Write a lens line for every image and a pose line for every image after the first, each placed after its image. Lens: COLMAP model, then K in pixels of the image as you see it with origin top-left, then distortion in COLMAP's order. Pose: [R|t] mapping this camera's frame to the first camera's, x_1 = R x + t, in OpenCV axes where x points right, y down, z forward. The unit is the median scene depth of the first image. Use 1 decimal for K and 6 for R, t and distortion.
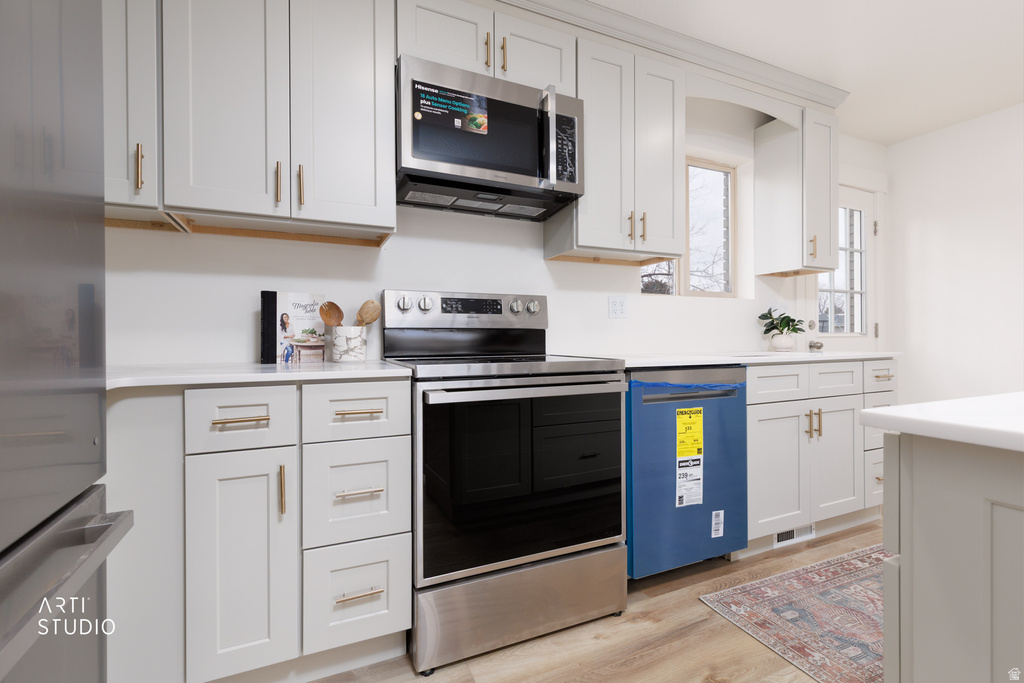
lens RADIAL K [[457.4, 0, 515.8], [0, 457.4, 340.8], [0, 0, 1]] dist [0.008345, -0.000469]
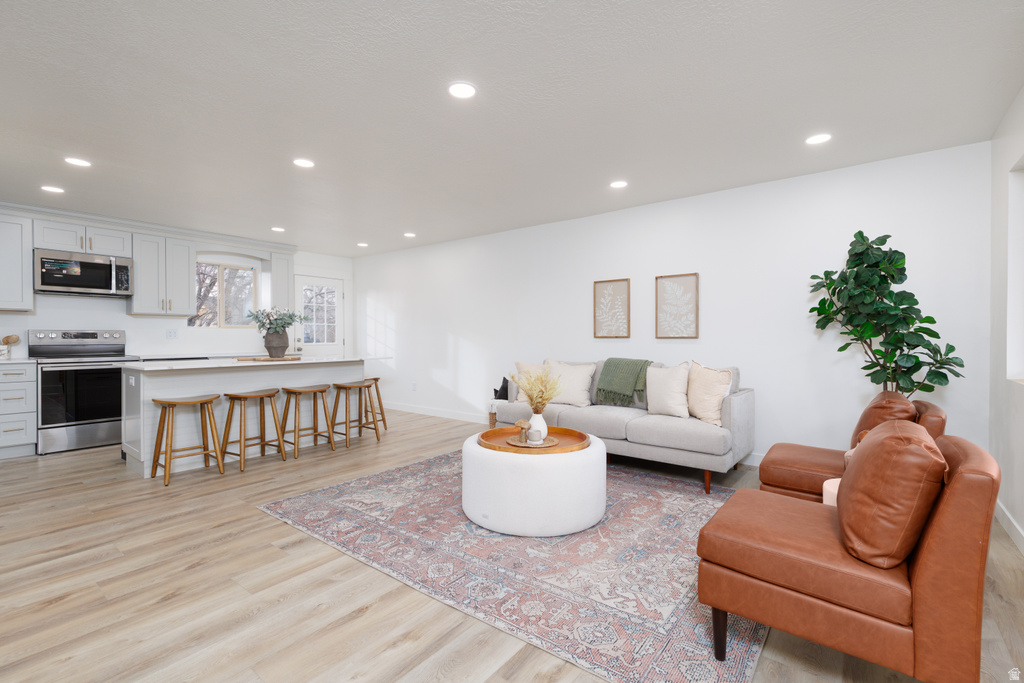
lens RADIAL K [[457.4, 0, 513.8], [0, 457.4, 340.8], [0, 0, 1]] dist [0.008345, -0.000469]
pose [[0.890460, 0.002350, 0.455055, 0.958510], [-0.005816, 0.999964, 0.006217, -0.085240], [-0.455024, -0.008183, 0.890442, -2.542117]]
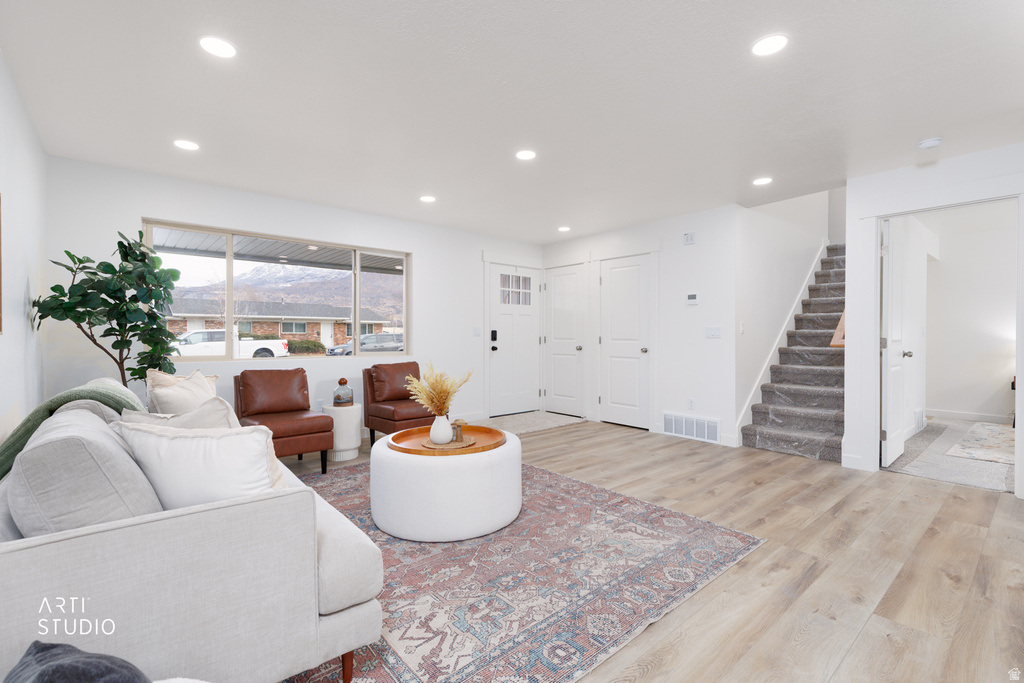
lens RADIAL K [[457.4, 0, 513.3], [0, 457.4, 337.9], [0, 0, 1]] dist [0.008345, -0.000469]
pose [[-0.963012, 0.009009, -0.269308, 1.985766], [0.007713, 0.999953, 0.005872, -0.081404], [0.269348, 0.003578, -0.963036, 0.500198]]
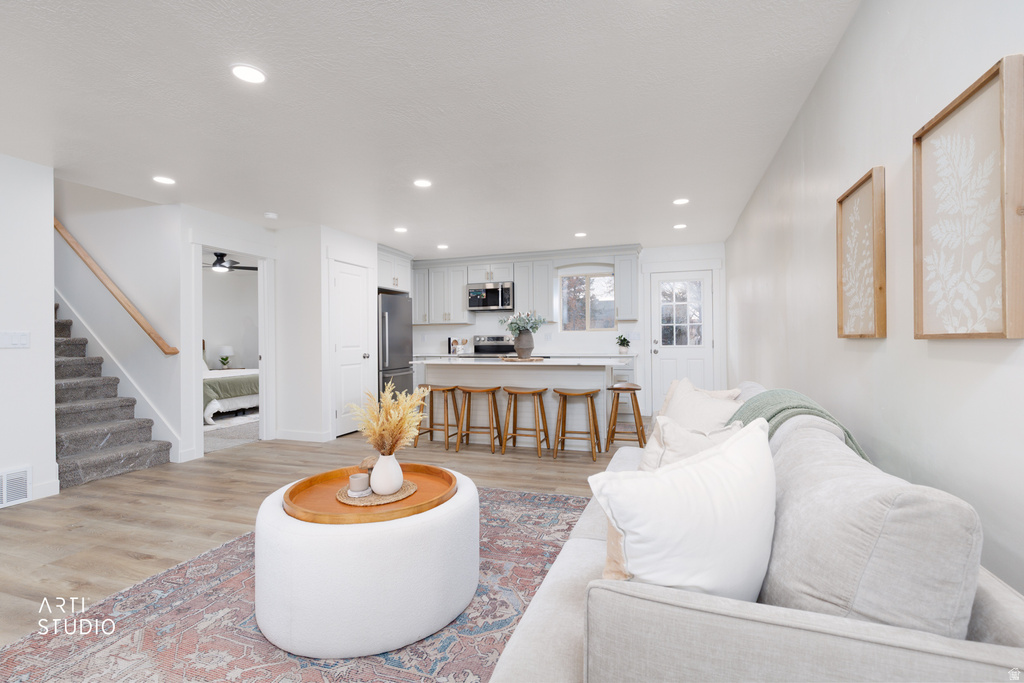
lens RADIAL K [[457.4, 0, 514.8], [0, 457.4, 339.9], [0, 0, 1]] dist [0.008345, -0.000469]
pose [[0.721975, 0.000569, -0.691919, 2.814184], [0.003625, 0.999983, 0.004605, -0.092500], [0.691910, -0.005833, 0.721960, -1.680181]]
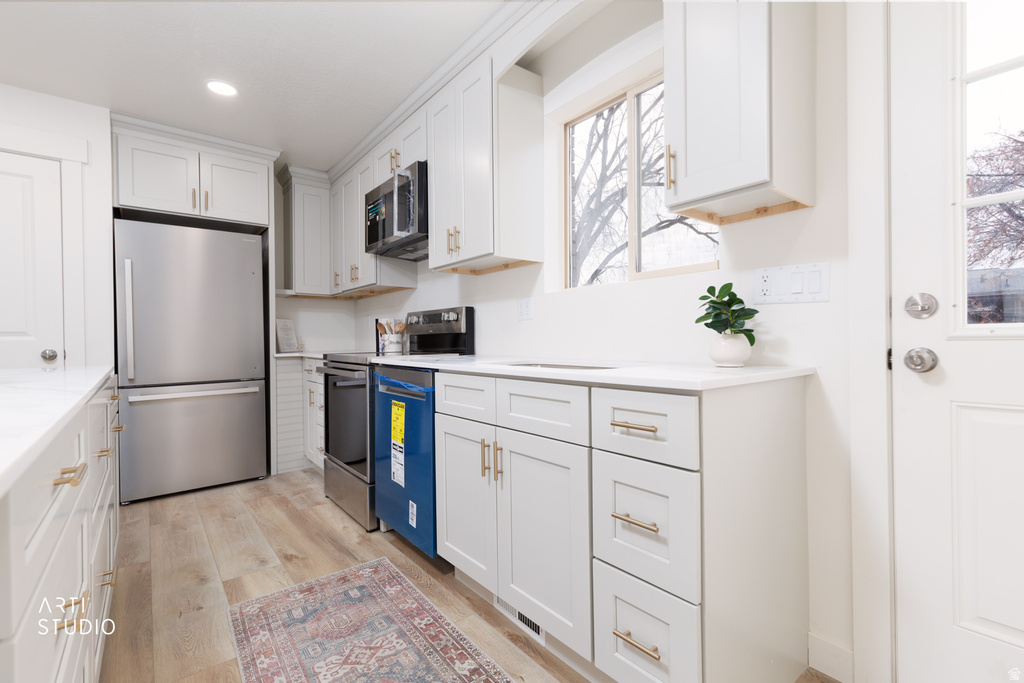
lens RADIAL K [[457.4, 0, 514.8], [0, 457.4, 337.9], [0, 0, 1]] dist [0.008345, -0.000469]
pose [[0.246438, 0.001338, -0.969158, 1.594746], [0.007392, 0.999967, 0.003260, -0.018455], [0.969130, -0.007967, 0.246420, 1.001410]]
